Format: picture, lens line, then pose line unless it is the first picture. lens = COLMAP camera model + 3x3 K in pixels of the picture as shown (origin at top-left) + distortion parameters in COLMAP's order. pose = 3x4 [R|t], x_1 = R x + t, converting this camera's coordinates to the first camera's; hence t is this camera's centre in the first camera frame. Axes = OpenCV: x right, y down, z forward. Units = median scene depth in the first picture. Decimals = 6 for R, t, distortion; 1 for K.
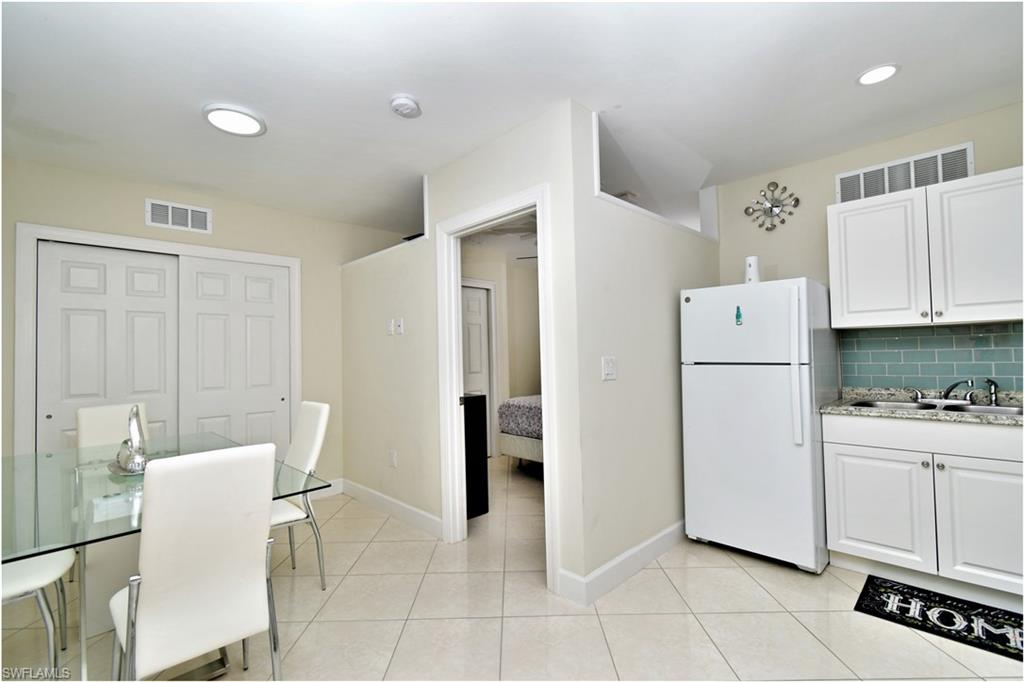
lens RADIAL K [[468.5, 0, 512.7], [0, 468.5, 342.2], [0, 0, 1]] dist [0.005628, -0.000133]
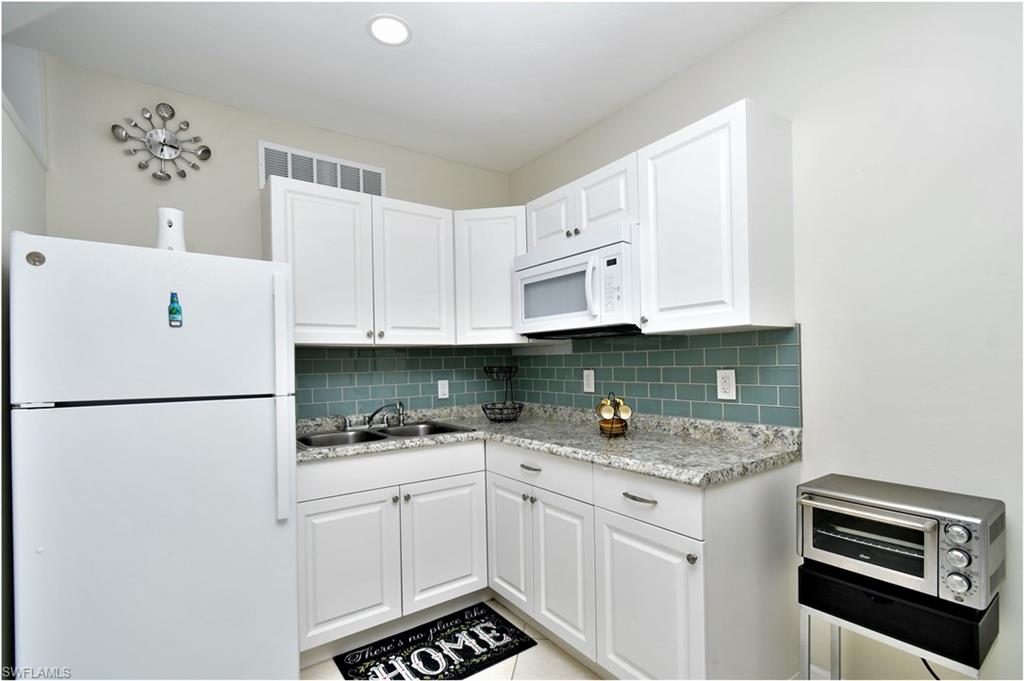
lens RADIAL K [[468.5, 0, 510.7], [0, 468.5, 367.3], [0, 0, 1]] dist [0.005628, -0.000133]
pose [[0.164698, 0.009462, 0.986299, 0.020813], [-0.011348, 0.999906, -0.007698, 0.008589], [-0.986279, -0.009924, 0.164790, 0.541413]]
